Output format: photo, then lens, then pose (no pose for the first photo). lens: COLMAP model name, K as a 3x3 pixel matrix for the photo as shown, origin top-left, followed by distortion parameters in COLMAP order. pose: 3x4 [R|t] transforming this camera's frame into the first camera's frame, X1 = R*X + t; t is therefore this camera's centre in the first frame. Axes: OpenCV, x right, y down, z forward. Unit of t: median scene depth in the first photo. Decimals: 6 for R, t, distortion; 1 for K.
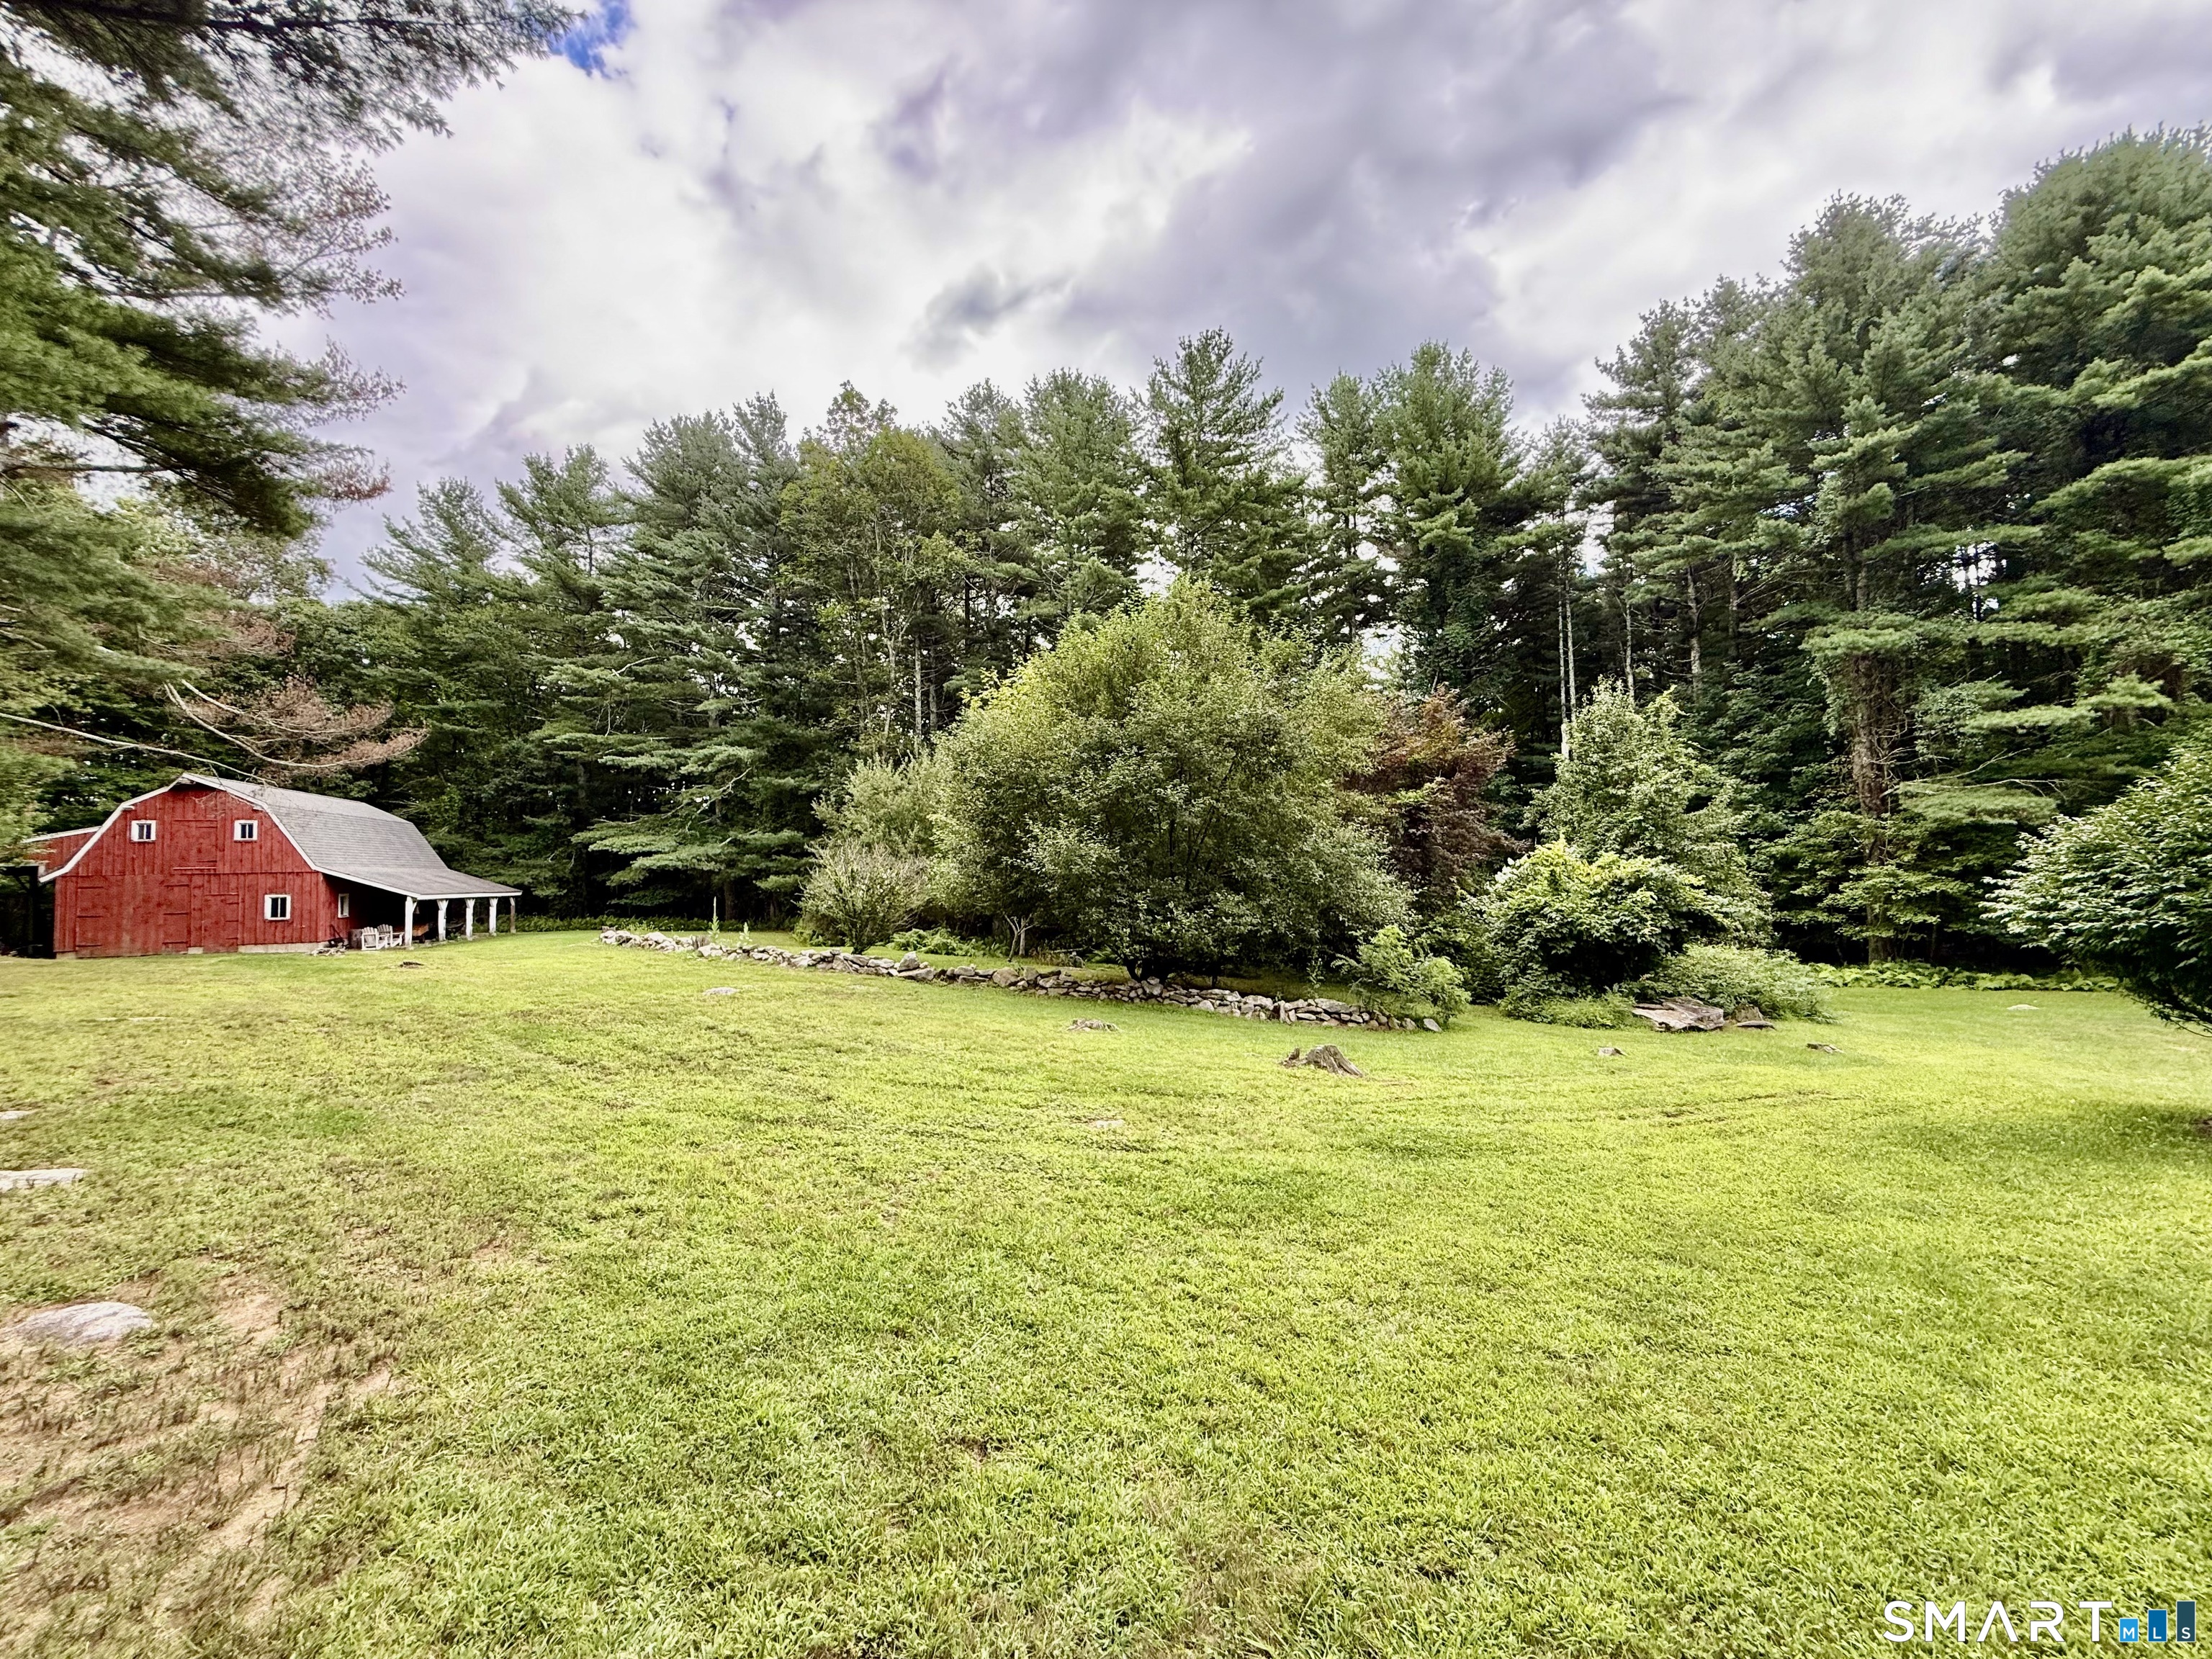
lens RADIAL K [[881.7, 0, 1096.2], [0, 881.7, 829.7], [0, 0, 1]] dist [-0.001140, 0.000610]
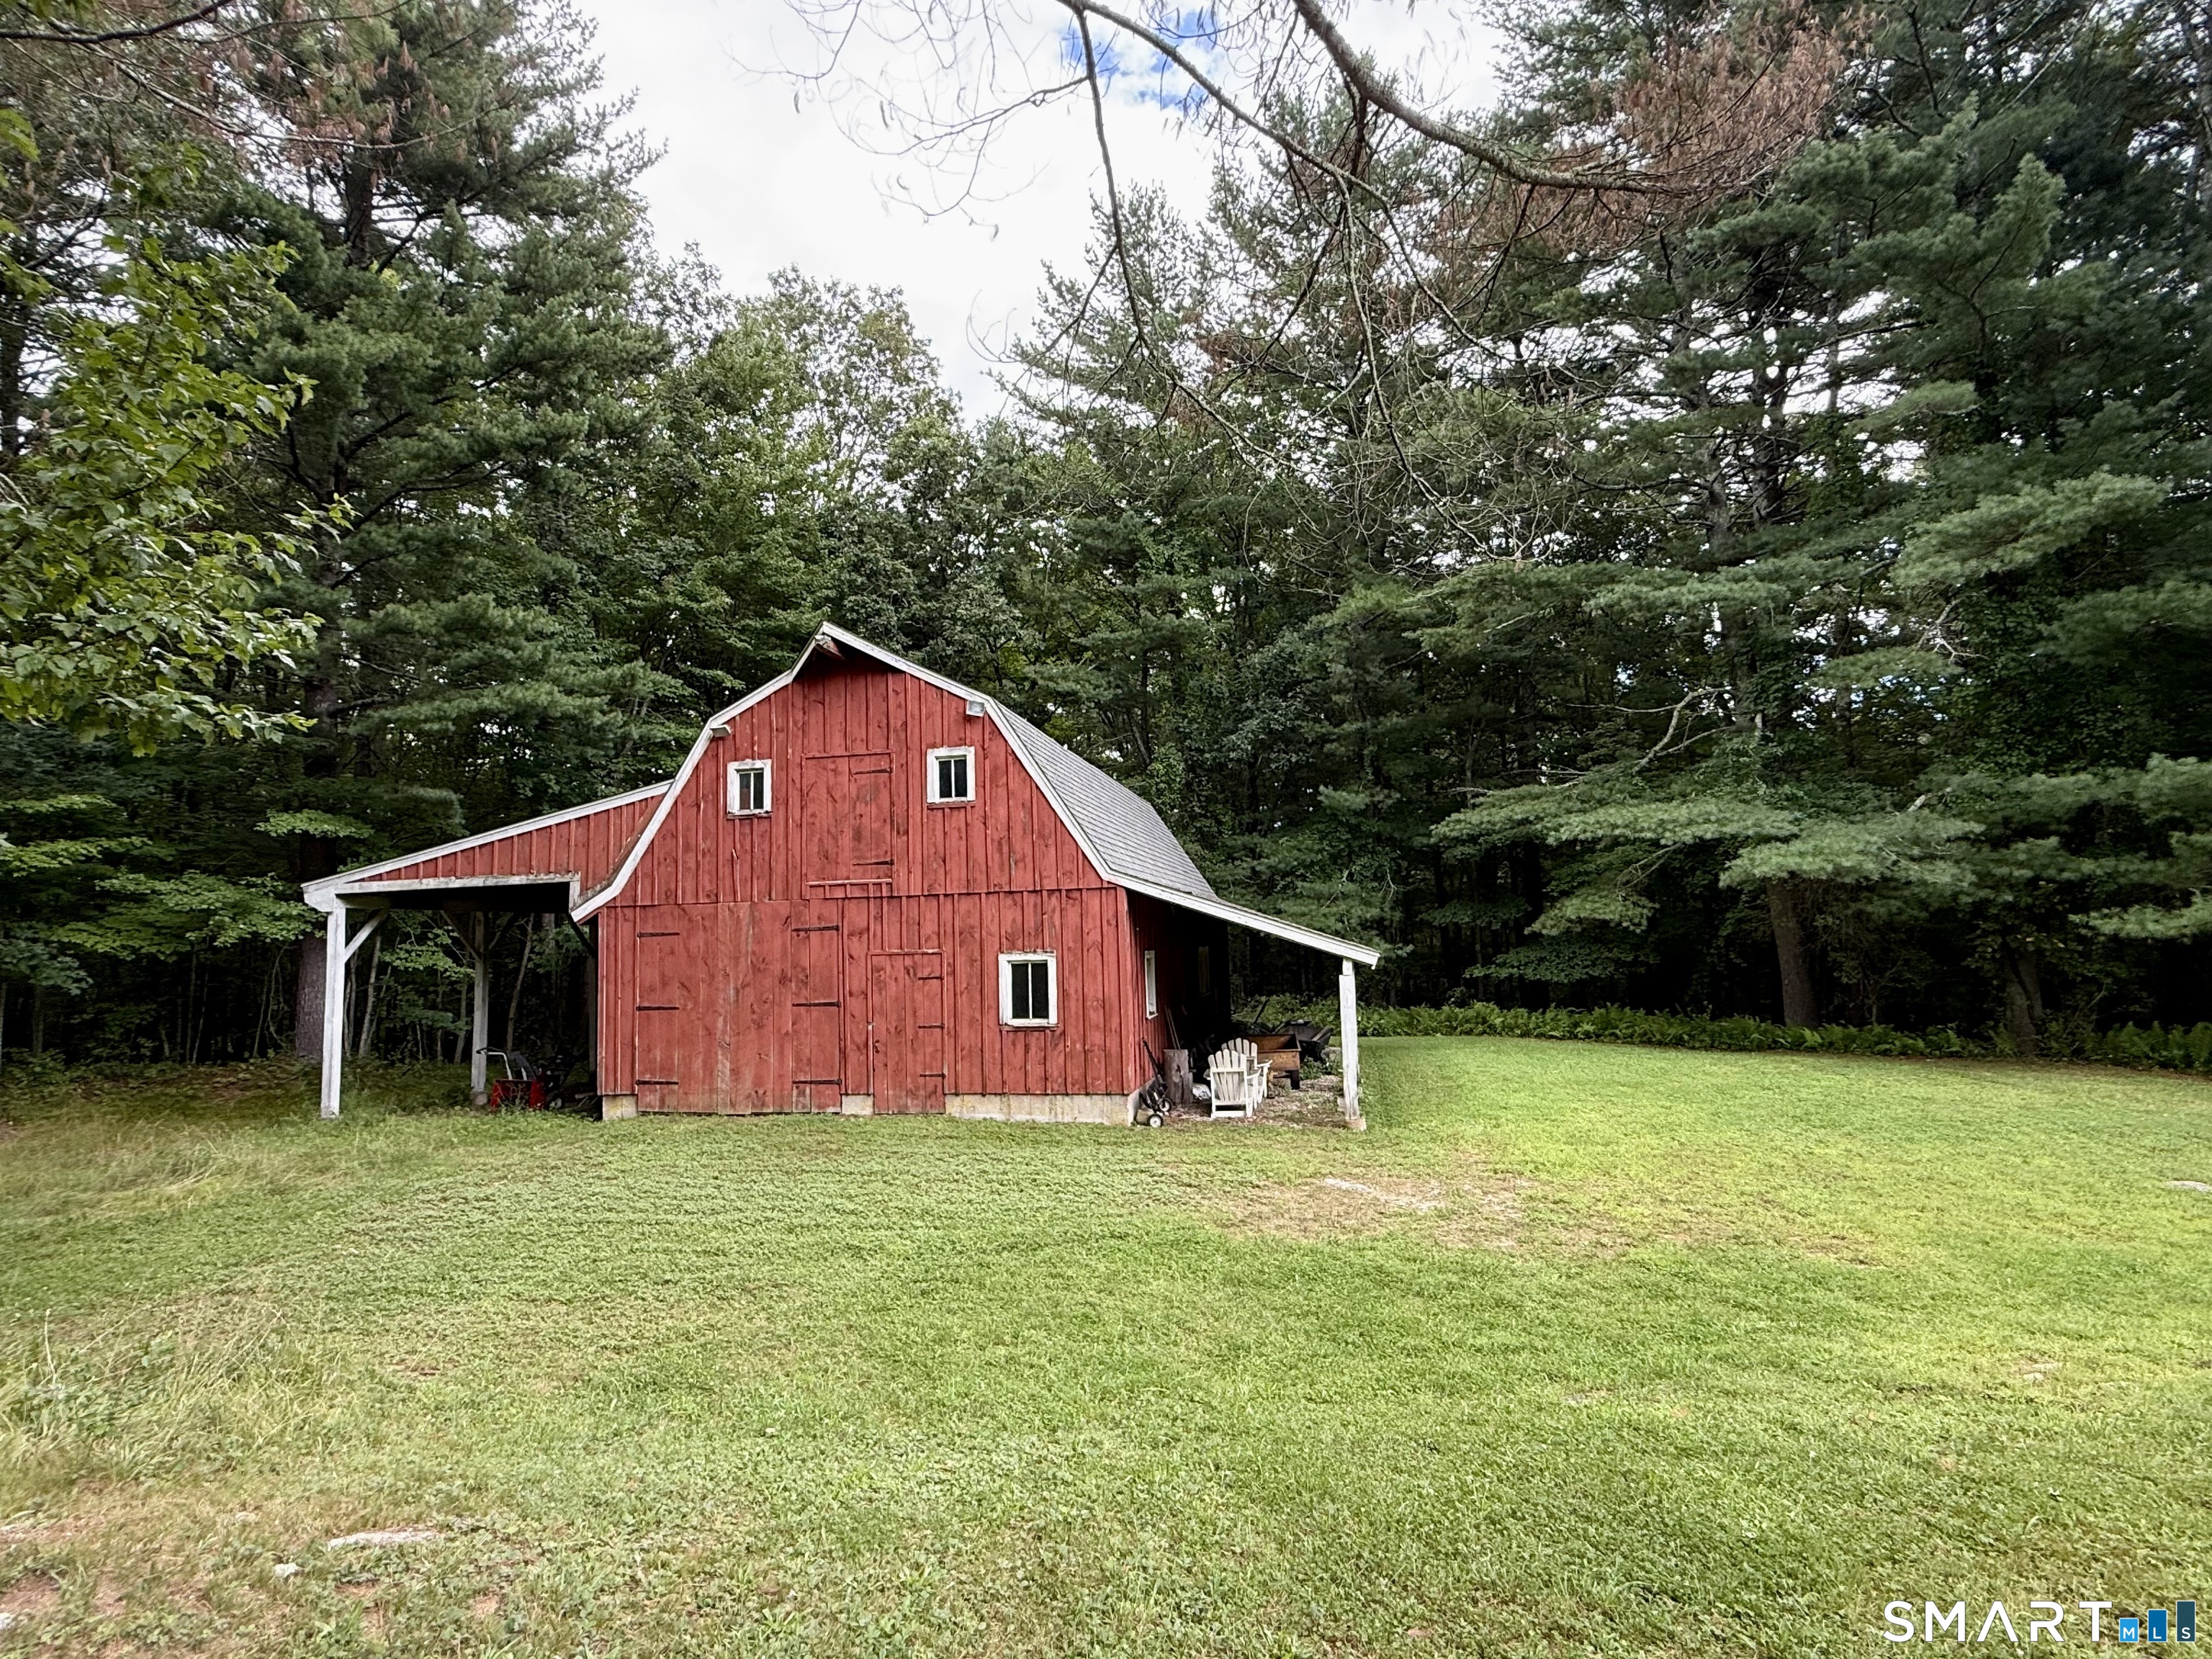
lens RADIAL K [[1149.7, 0, 1106.0], [0, 1149.7, 829.5], [0, 0, 1]] dist [-0.000486, -0.000062]
pose [[0.869796, -0.049185, -0.490954, -0.498159], [0.032448, 0.998567, -0.042552, 0.033279], [0.492344, 0.021081, 0.870146, 0.455413]]
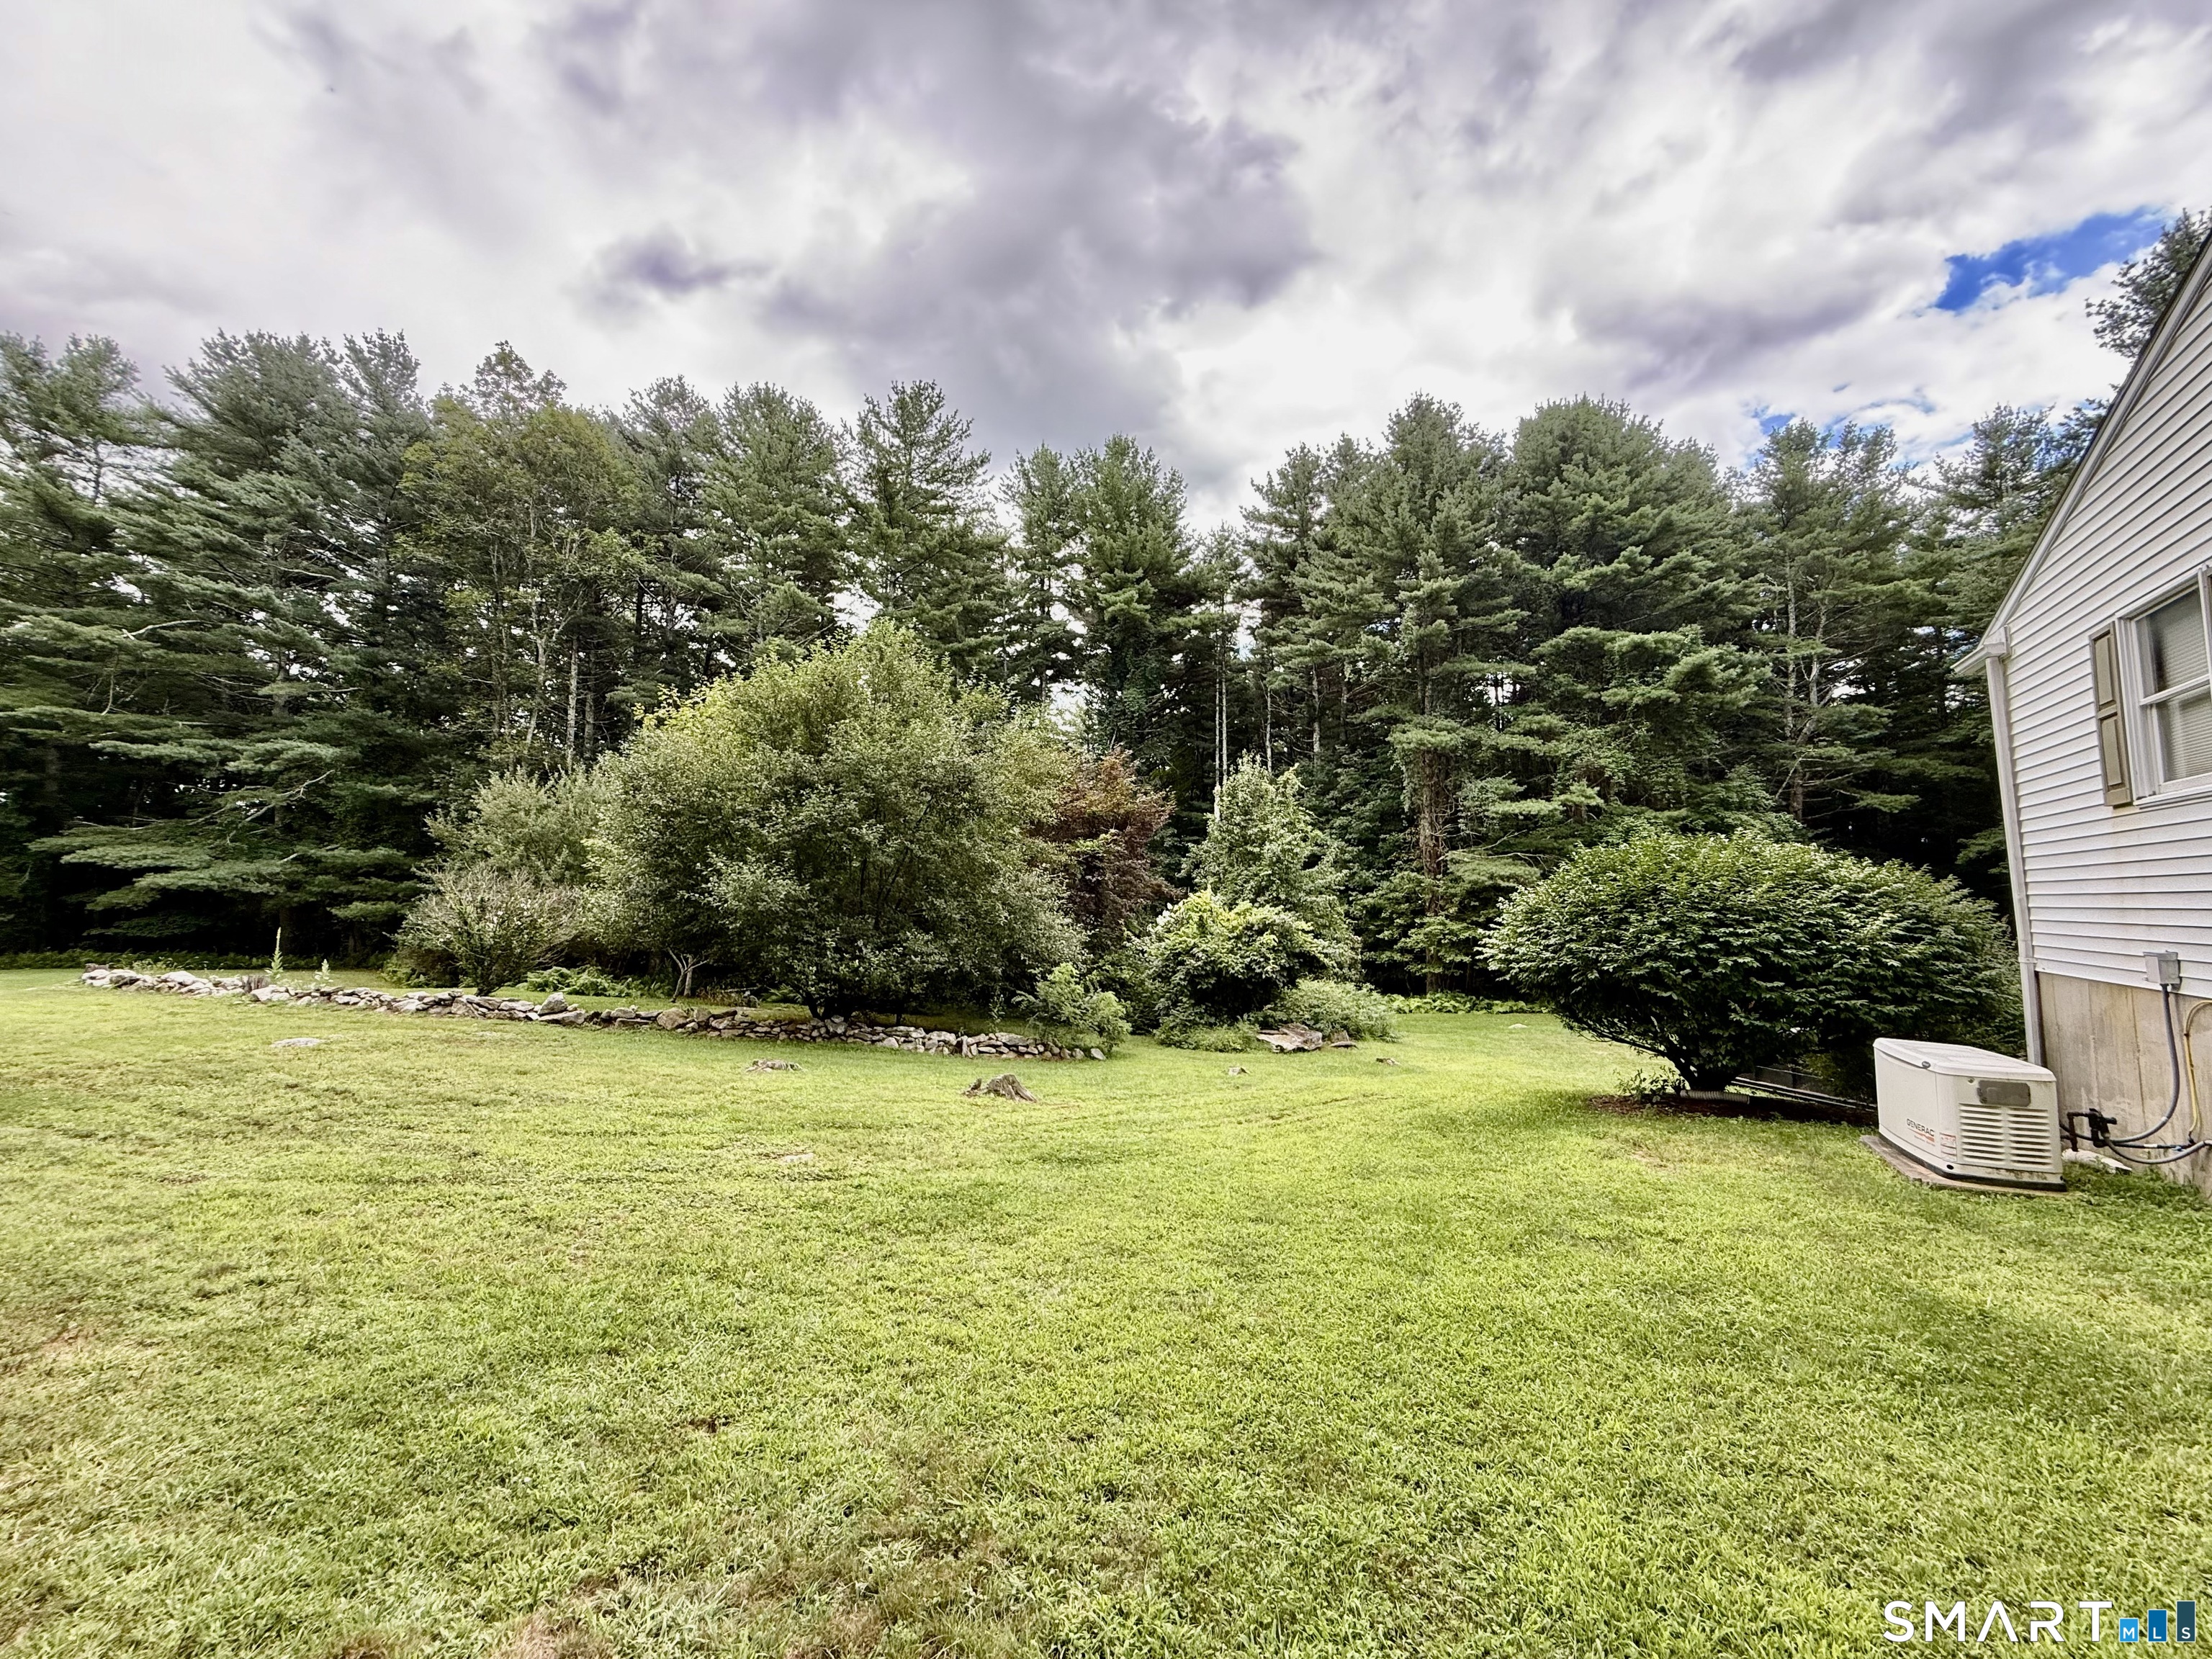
lens RADIAL K [[908.1, 0, 1106.0], [0, 908.1, 829.5], [0, 0, 1]] dist [-0.002497, -0.000137]
pose [[0.934038, 0.052630, 0.353274, -0.018520], [-0.039469, 0.998236, -0.044360, -0.006705], [-0.354985, 0.027491, 0.934468, -0.052734]]
